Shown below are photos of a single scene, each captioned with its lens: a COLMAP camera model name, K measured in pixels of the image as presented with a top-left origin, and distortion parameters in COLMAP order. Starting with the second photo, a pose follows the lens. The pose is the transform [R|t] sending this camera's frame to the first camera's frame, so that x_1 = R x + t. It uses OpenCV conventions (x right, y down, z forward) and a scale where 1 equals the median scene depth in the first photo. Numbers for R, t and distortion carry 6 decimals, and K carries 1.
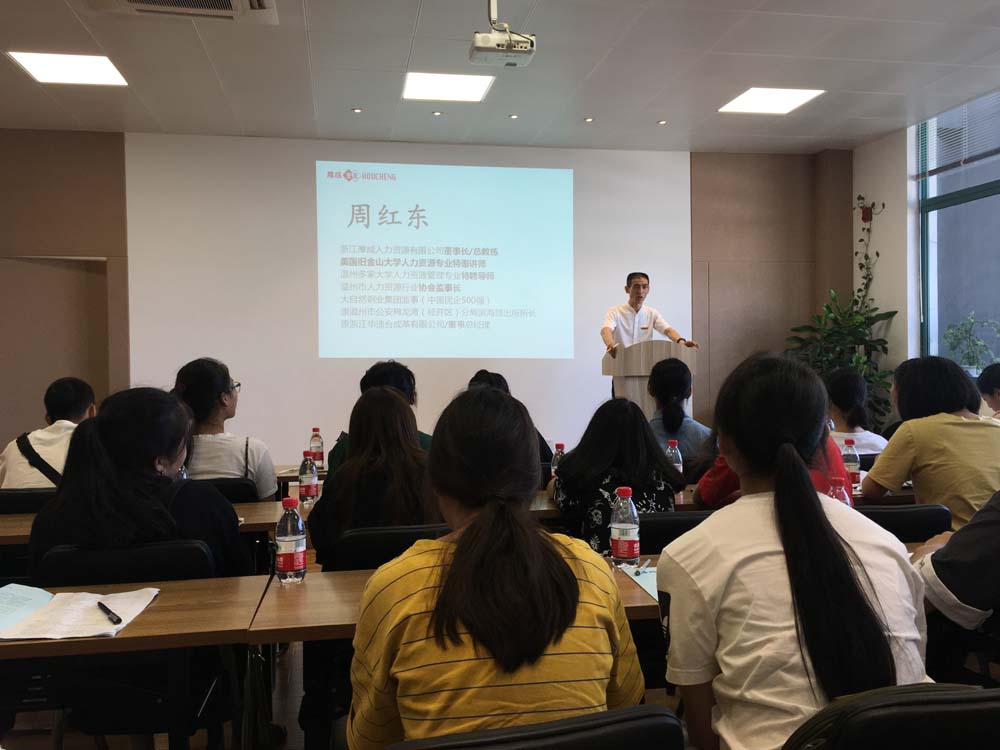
lens RADIAL K [[873.1, 0, 500.0], [0, 873.1, 375.0], [0, 0, 1]] dist [0.098706, -0.135395]
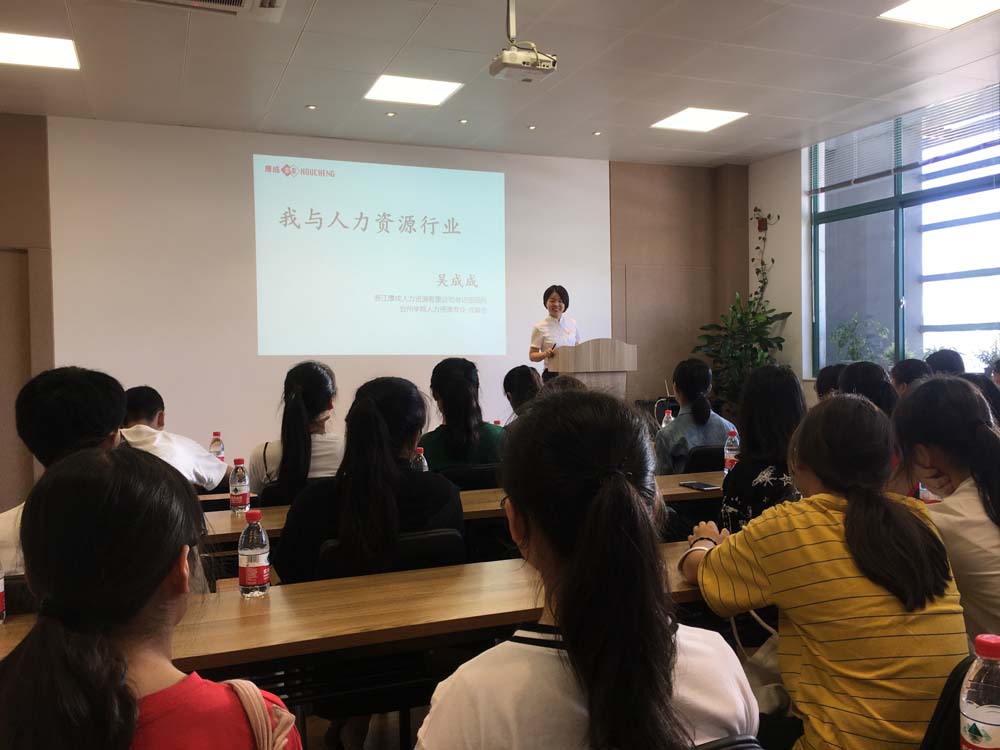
lens RADIAL K [[873.1, 0, 500.0], [0, 873.1, 375.0], [0, 0, 1]] dist [0.098706, -0.135395]
pose [[0.979642, -0.007203, 0.200623, -0.142349], [0.005606, 0.999948, 0.008528, -0.004216], [-0.200674, -0.007230, 0.979631, -0.020956]]
